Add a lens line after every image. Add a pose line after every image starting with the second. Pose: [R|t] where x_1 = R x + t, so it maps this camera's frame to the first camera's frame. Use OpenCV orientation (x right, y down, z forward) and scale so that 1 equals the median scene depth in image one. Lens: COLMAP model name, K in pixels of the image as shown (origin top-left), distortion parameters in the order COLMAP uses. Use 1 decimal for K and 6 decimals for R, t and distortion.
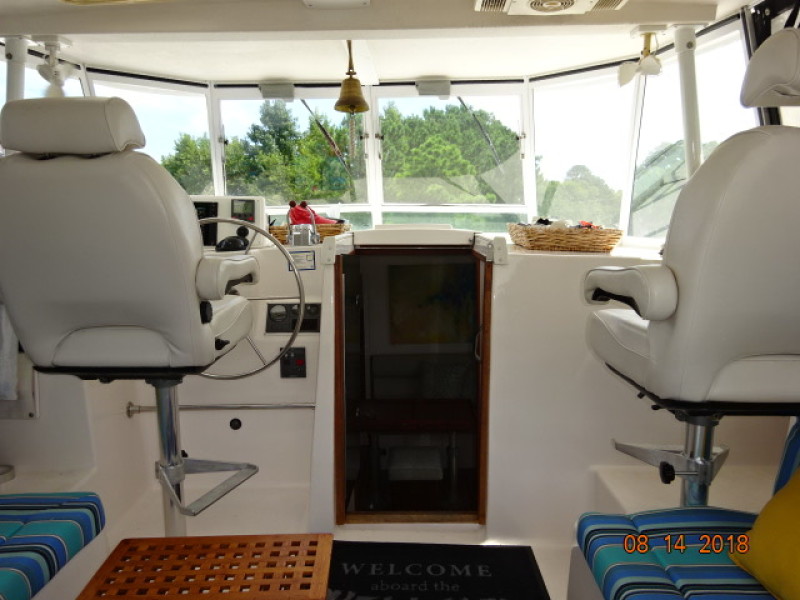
lens RADIAL K [[588.1, 0, 402.7], [0, 588.1, 302.6], [0, 0, 1]] dist [0.005394, 0.004049]
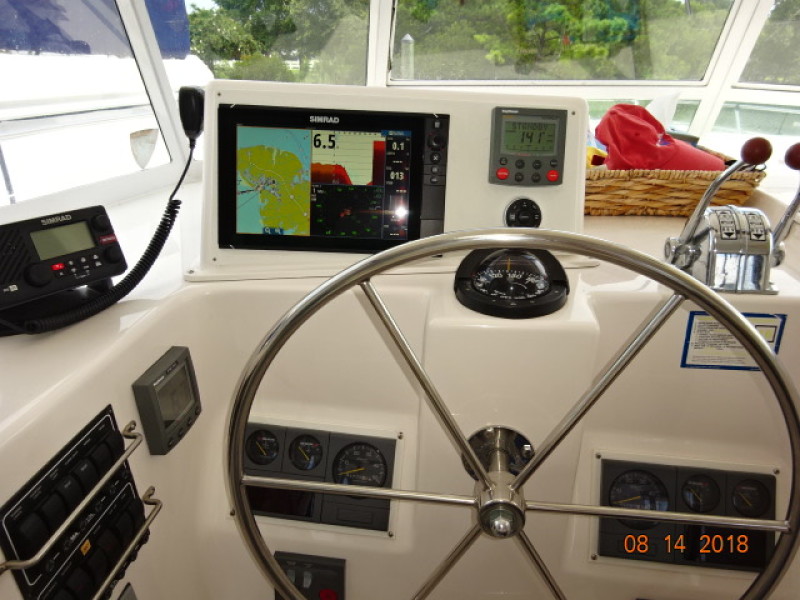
lens RADIAL K [[588.1, 0, 402.7], [0, 588.1, 302.6], [0, 0, 1]] dist [0.005394, 0.004049]
pose [[0.991210, 0.079119, -0.106035, -0.309286], [-0.046971, 0.959716, 0.277018, -0.165193], [0.123681, -0.269602, 0.954996, 0.698686]]
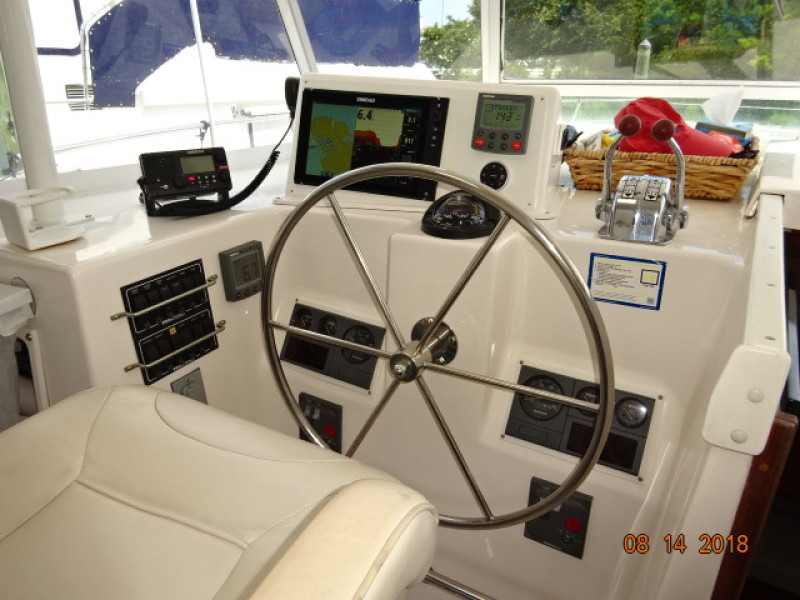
lens RADIAL K [[588.1, 0, 402.7], [0, 588.1, 302.6], [0, 0, 1]] dist [0.005394, 0.004049]
pose [[0.865228, 0.214308, -0.453268, -0.121172], [-0.084047, 0.953248, 0.290267, -0.154716], [0.494283, -0.213052, 0.842789, 0.611678]]
